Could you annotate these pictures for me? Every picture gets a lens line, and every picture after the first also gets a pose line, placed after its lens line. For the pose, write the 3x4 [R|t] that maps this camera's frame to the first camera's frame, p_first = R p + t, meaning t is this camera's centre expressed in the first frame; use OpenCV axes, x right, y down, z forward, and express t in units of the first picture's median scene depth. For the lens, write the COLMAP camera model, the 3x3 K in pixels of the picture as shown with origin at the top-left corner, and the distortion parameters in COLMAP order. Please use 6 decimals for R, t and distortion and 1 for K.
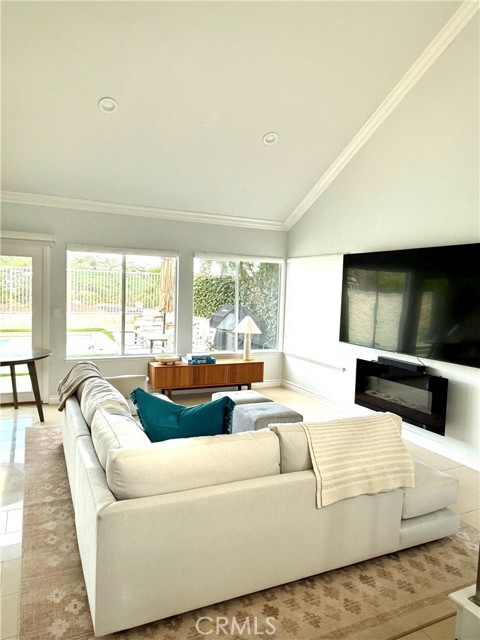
lens RADIAL K [[443.7, 0, 240.0], [0, 443.7, 320.0], [0, 0, 1]] dist [-0.005700, -0.000473]
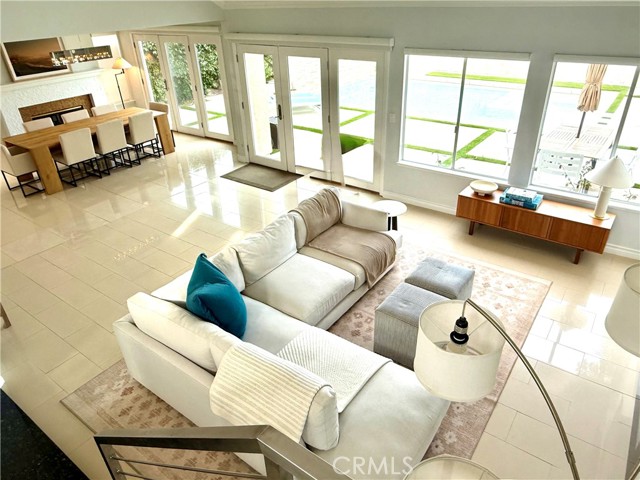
lens RADIAL K [[443.7, 0, 320.0], [0, 443.7, 240.0], [0, 0, 1]] dist [-0.005700, -0.000473]
pose [[0.483335, 0.402724, -0.777303, 0.425981], [-0.017531, 0.892179, 0.451341, -0.222442], [0.875260, -0.204522, 0.438282, 0.312820]]
